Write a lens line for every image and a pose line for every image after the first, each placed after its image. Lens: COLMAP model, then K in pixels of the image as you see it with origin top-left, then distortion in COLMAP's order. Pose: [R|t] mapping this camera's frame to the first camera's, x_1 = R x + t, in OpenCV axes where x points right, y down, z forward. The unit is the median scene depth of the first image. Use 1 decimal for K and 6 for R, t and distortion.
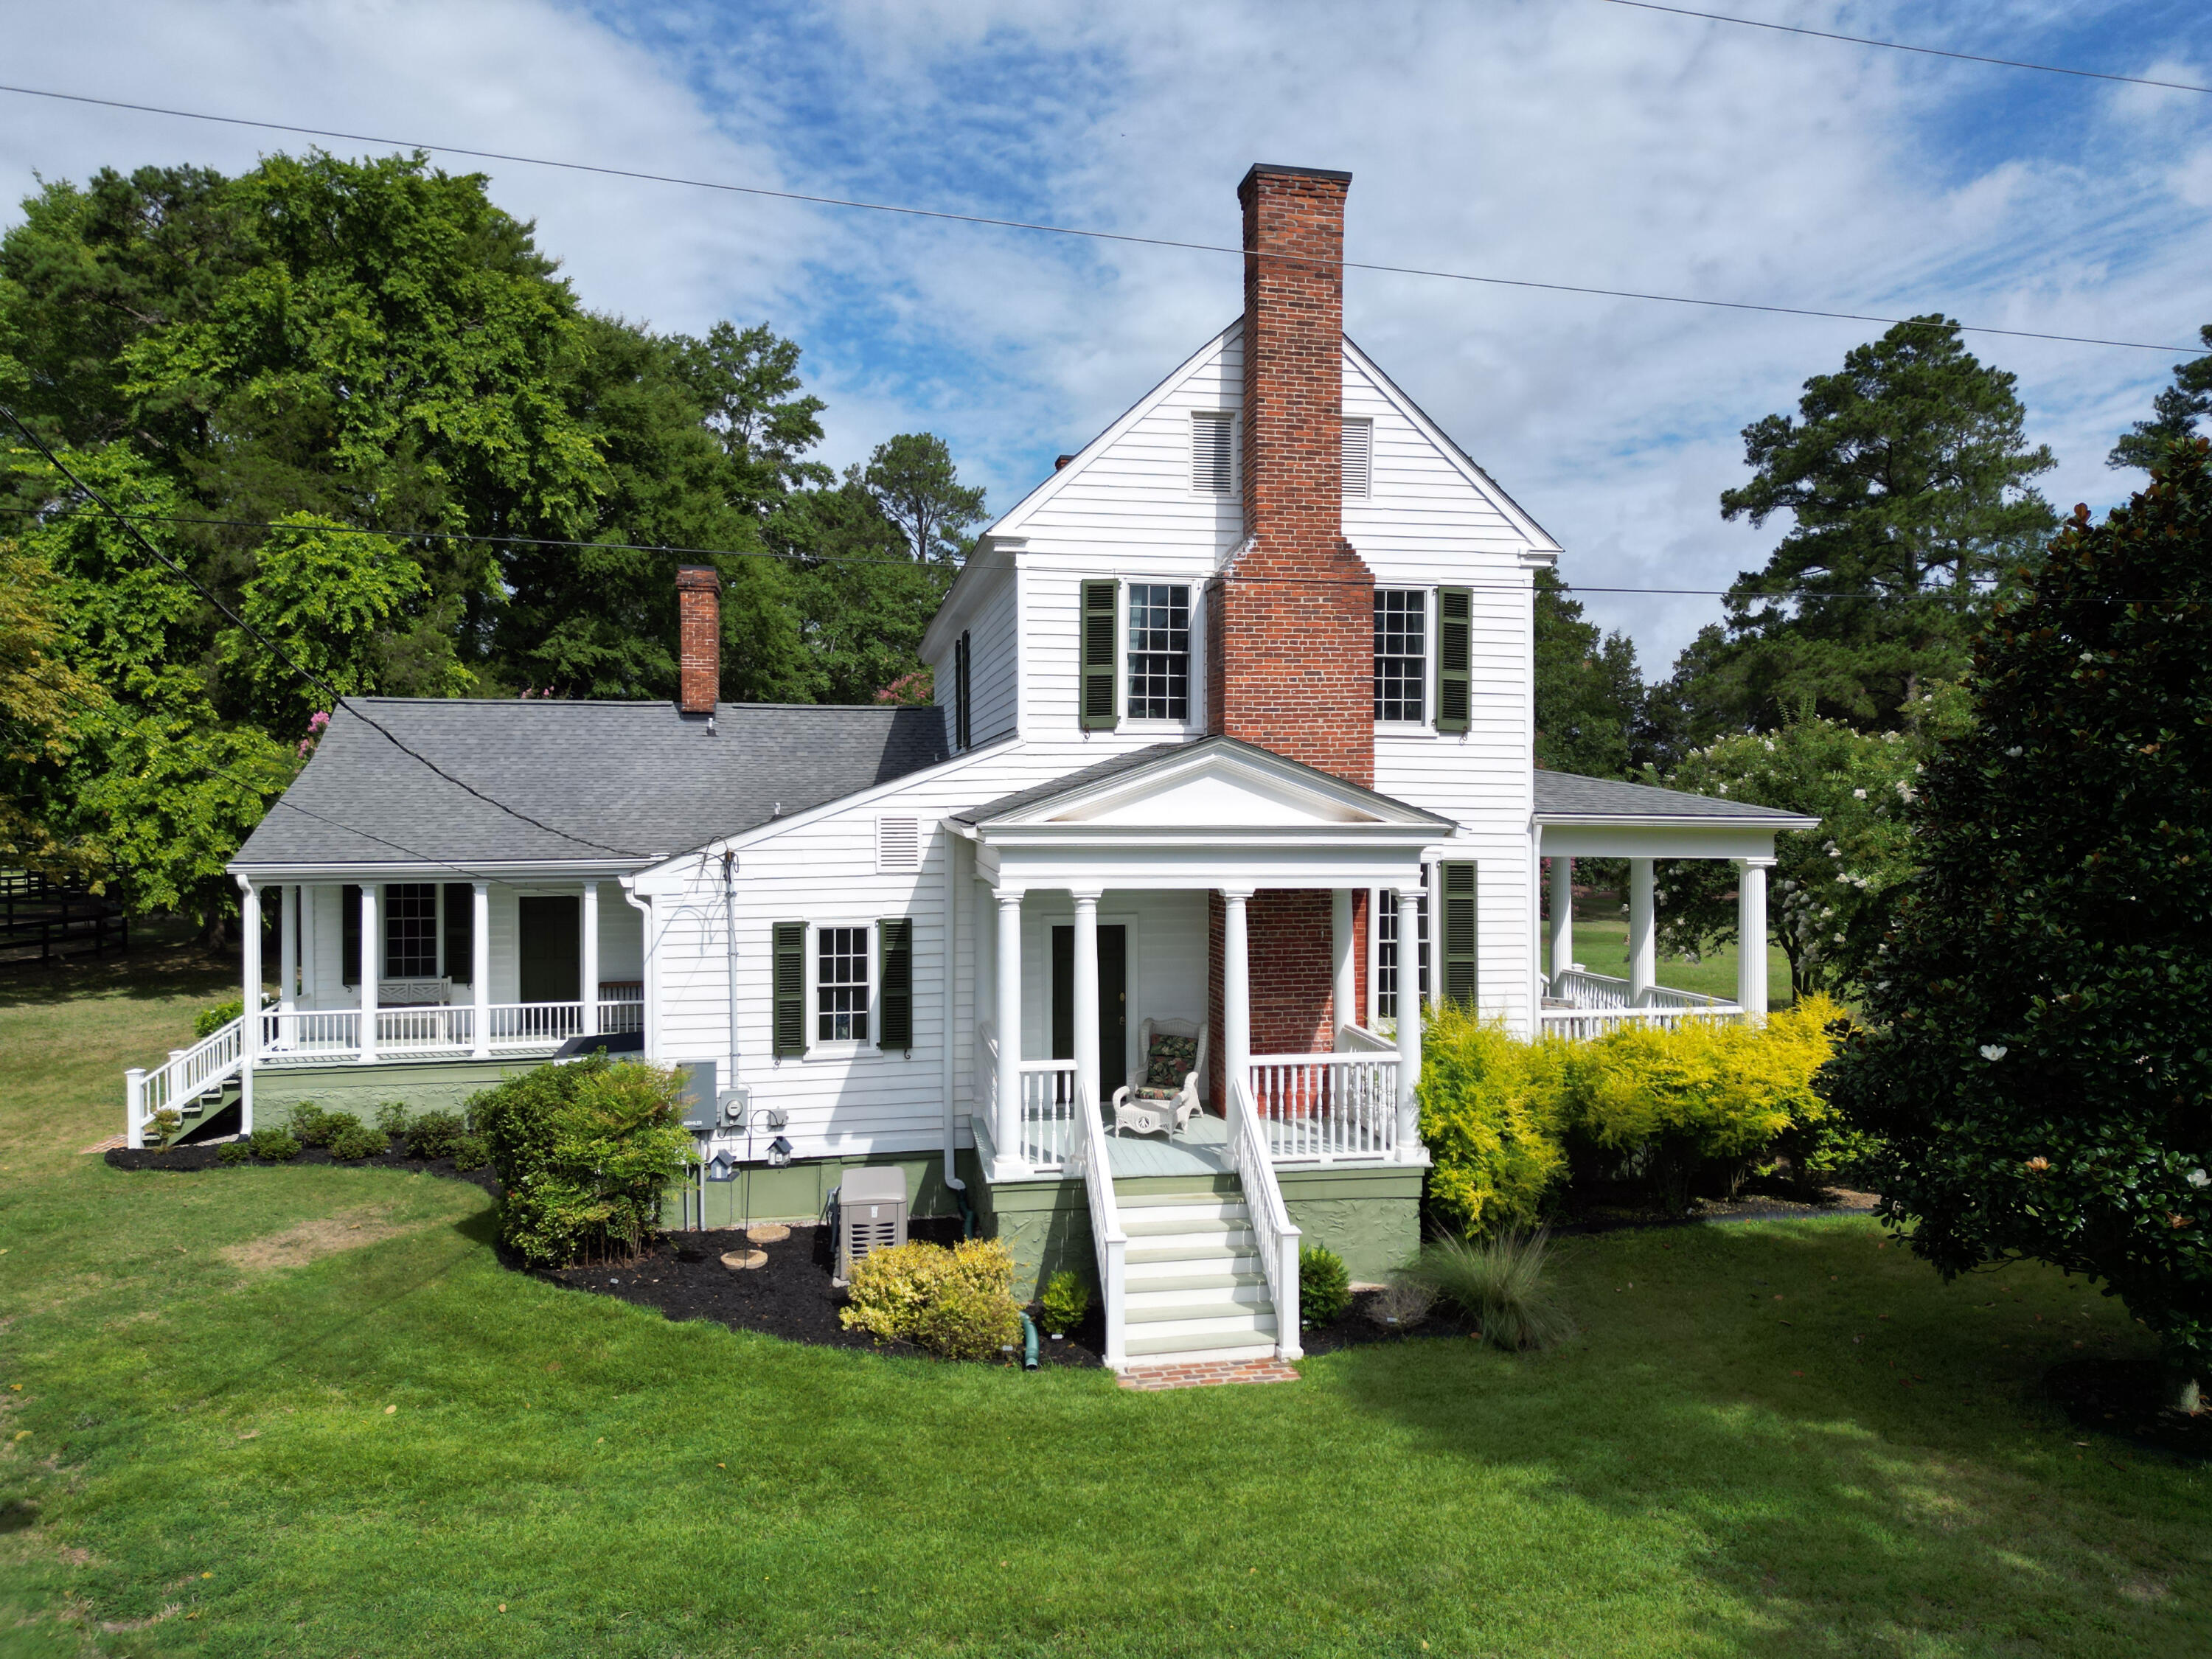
lens RADIAL K [[1536.8, 0, 1106.0], [0, 1536.8, 829.5], [0, 0, 1]] dist [0.084889, -0.091972]
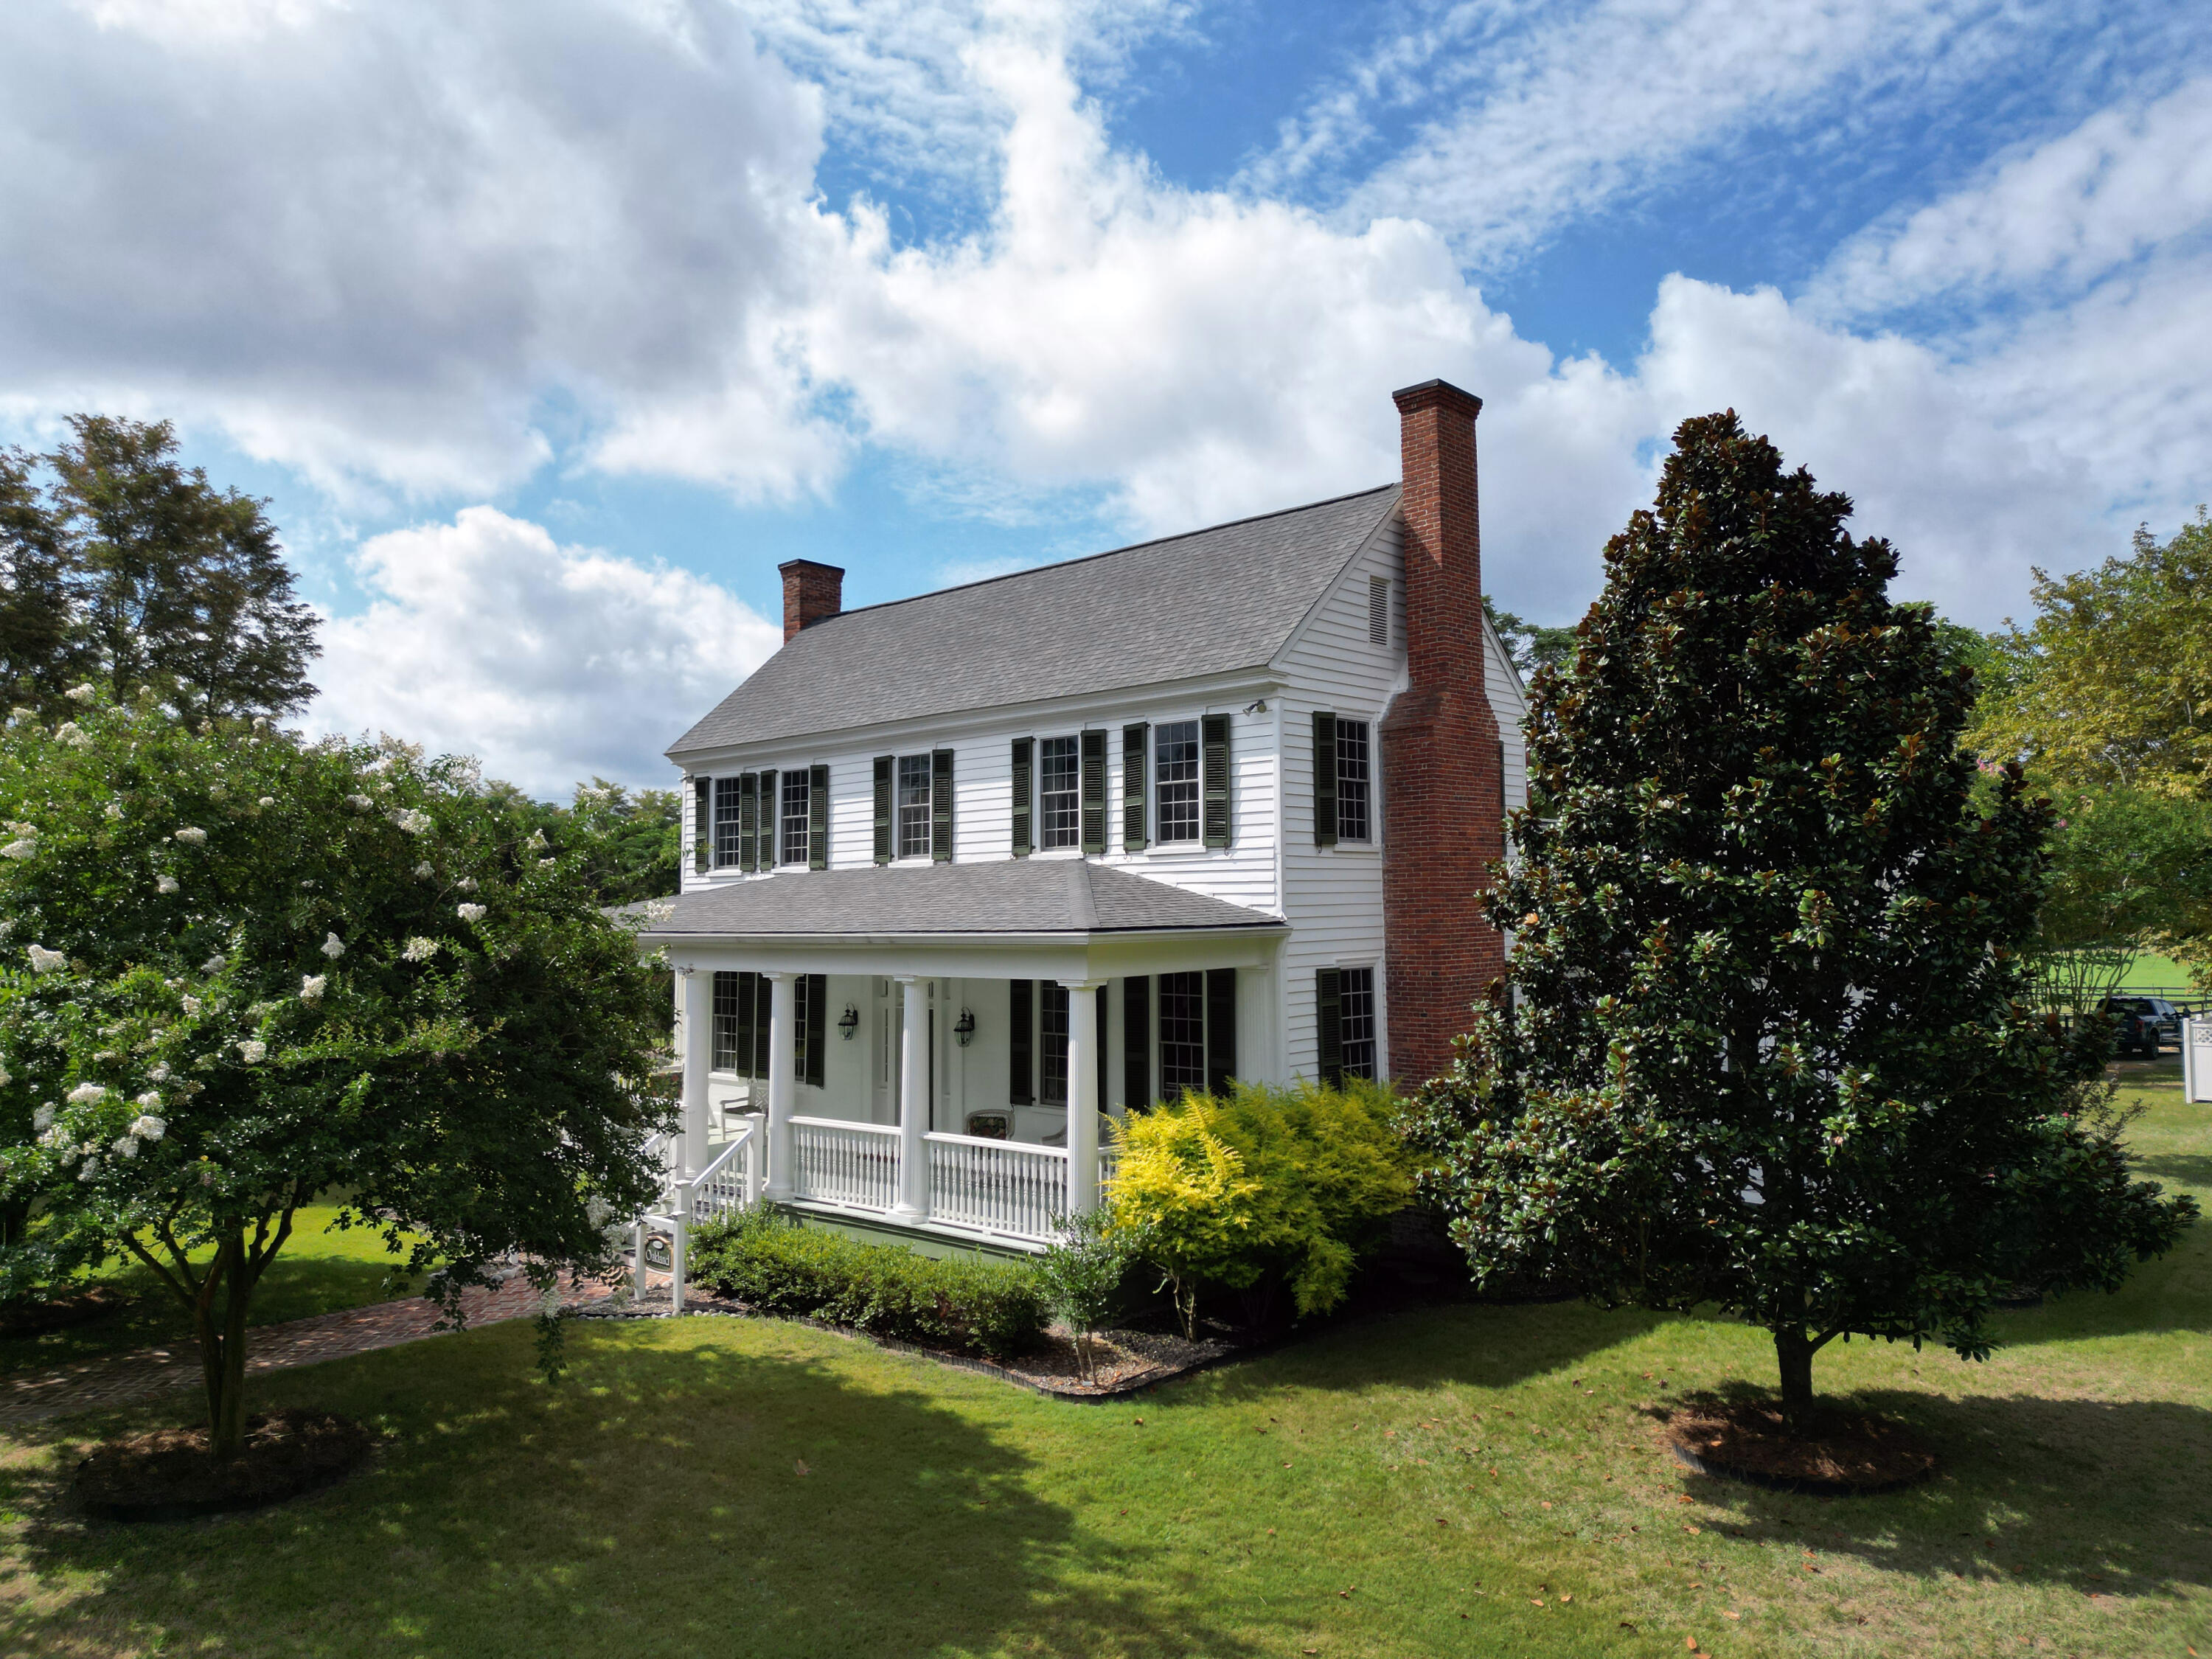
lens RADIAL K [[1536.8, 0, 1106.0], [0, 1536.8, 829.5], [0, 0, 1]] dist [0.084889, -0.091972]
pose [[0.550422, -0.043250, -0.833766, 1.101045], [-0.000800, 0.998630, -0.052330, -0.020616], [0.834887, 0.029470, 0.549633, 0.354546]]
